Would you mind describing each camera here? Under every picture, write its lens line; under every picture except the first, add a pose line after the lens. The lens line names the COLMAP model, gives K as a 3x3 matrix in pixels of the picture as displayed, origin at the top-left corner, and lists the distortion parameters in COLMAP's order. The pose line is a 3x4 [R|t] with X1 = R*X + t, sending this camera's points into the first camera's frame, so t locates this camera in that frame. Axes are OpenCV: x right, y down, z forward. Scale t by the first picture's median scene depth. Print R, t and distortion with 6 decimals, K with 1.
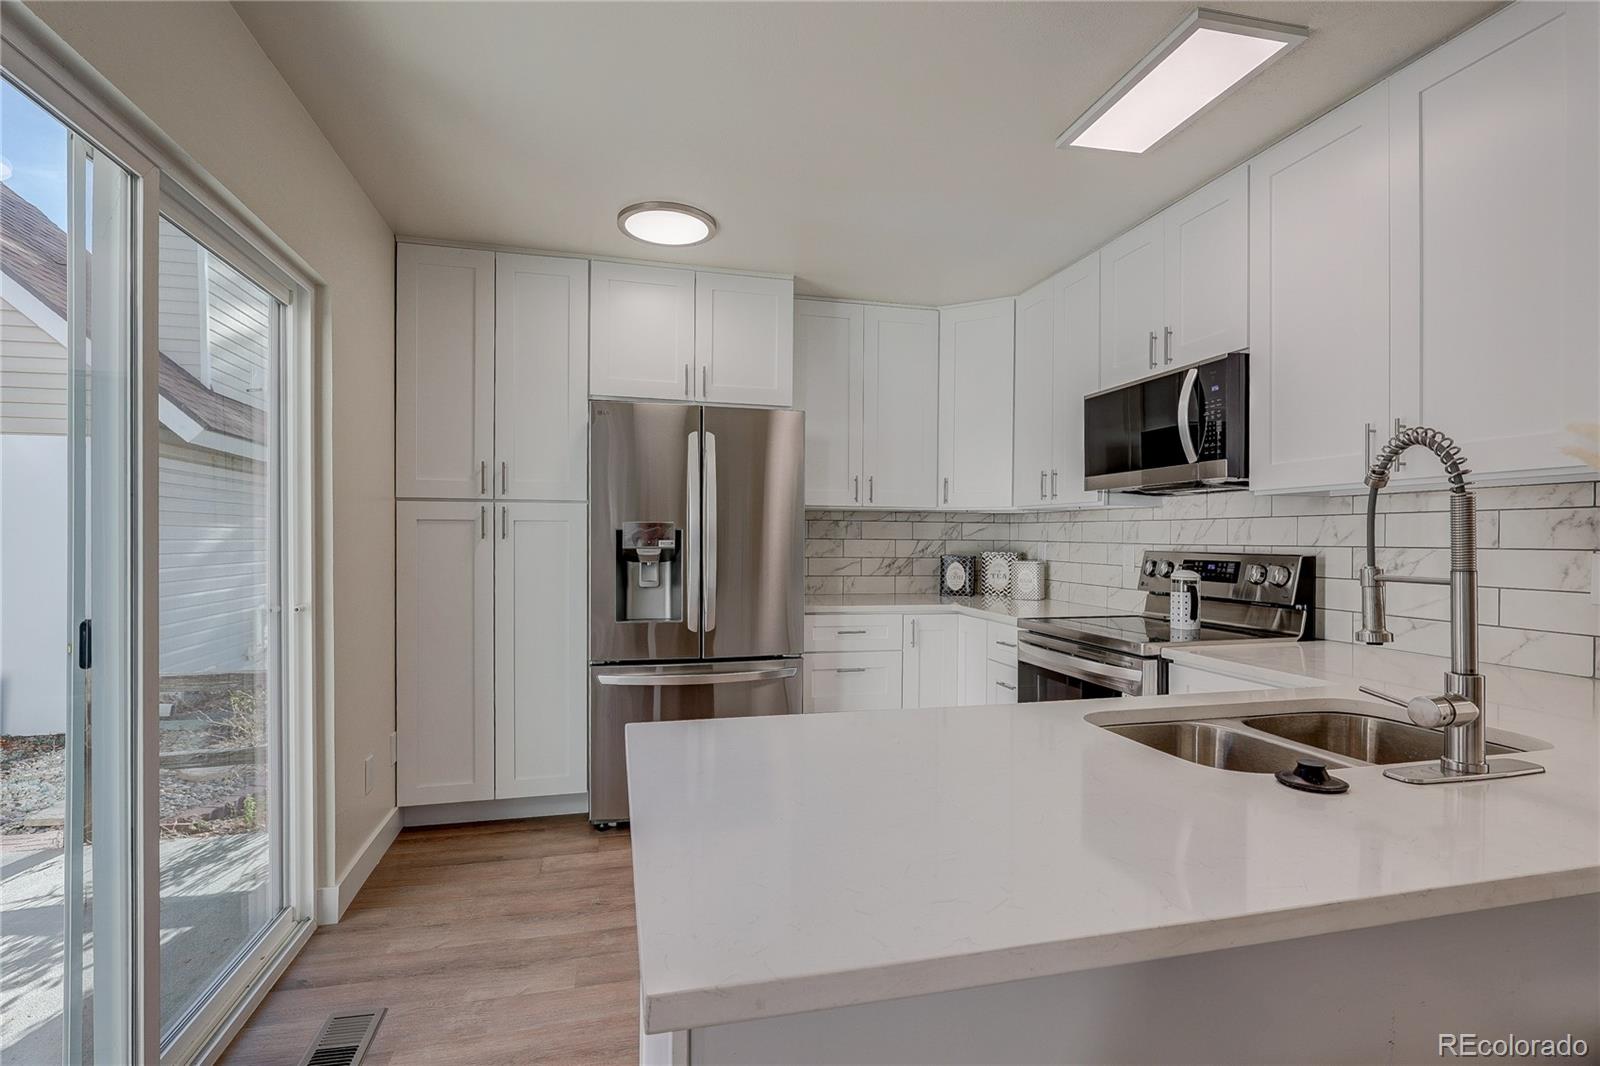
lens RADIAL K [[751.5, 0, 814.5], [0, 751.5, 536.9], [0, 0, 1]] dist [-0.010244, 0.000515]
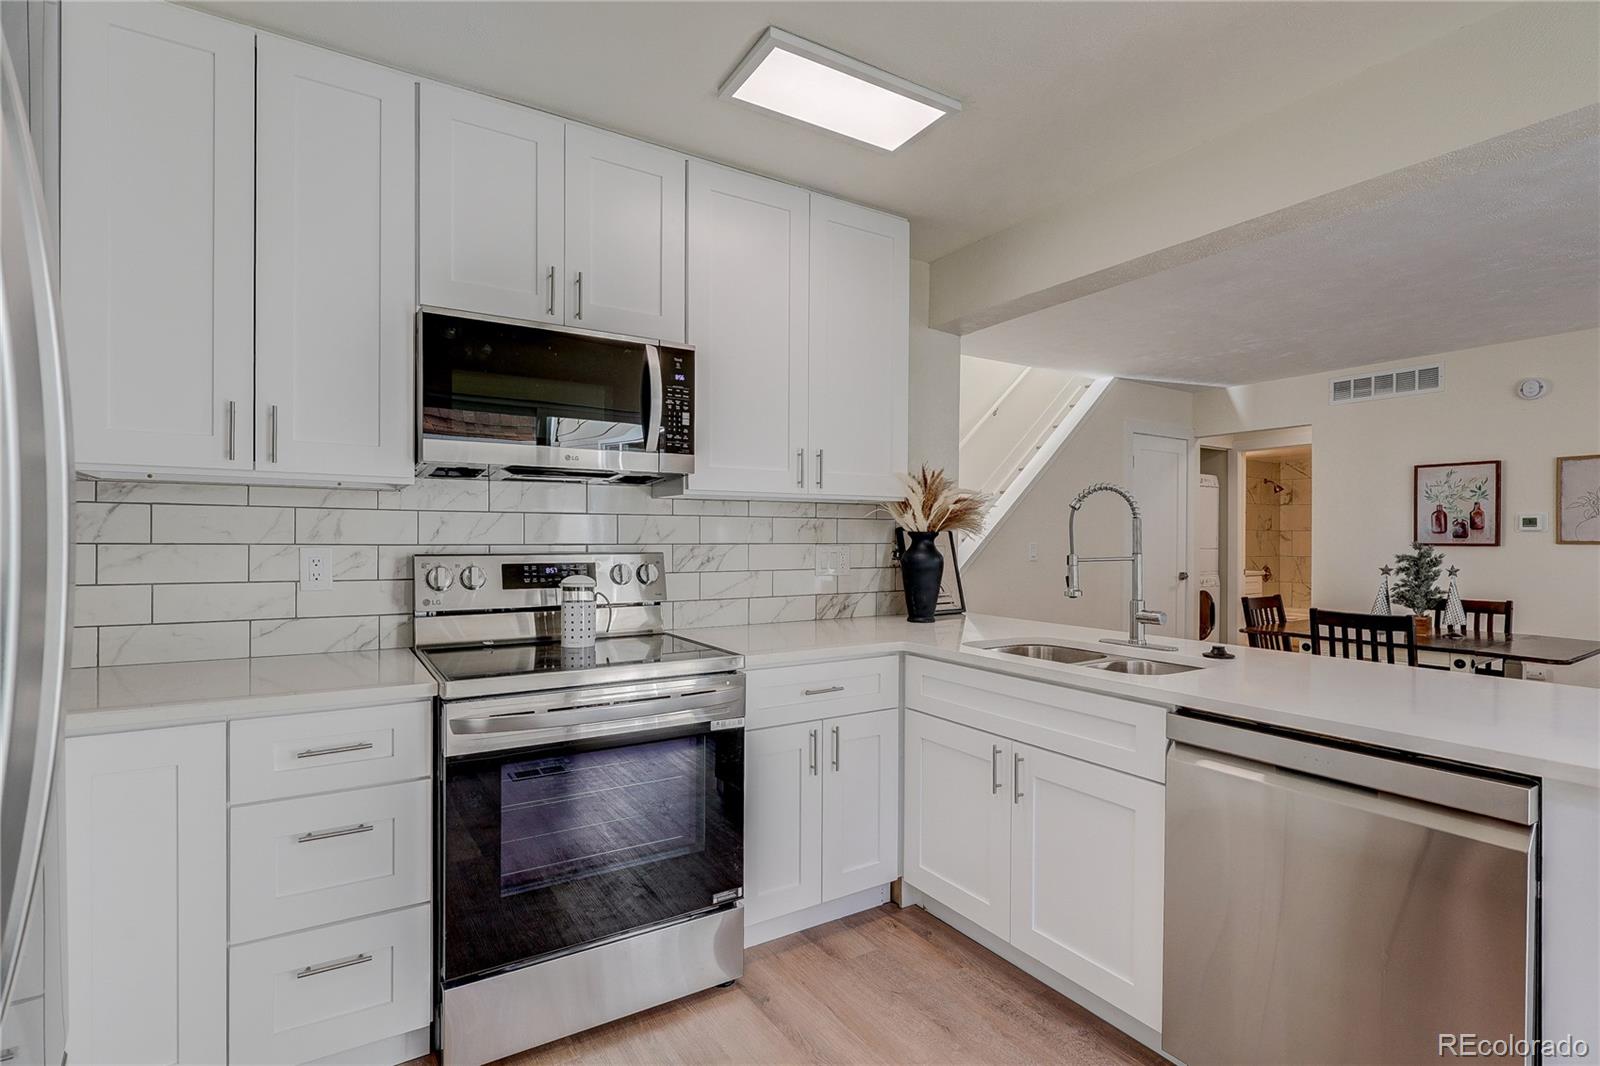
lens RADIAL K [[751.5, 0, 799.0], [0, 751.5, 540.8], [0, 0, 1]] dist [-0.010244, 0.000515]
pose [[-0.304876, -0.011014, 0.952328, -0.343258], [-0.006513, 0.999934, 0.009479, -0.002825], [-0.952370, -0.003313, -0.304927, 0.960301]]
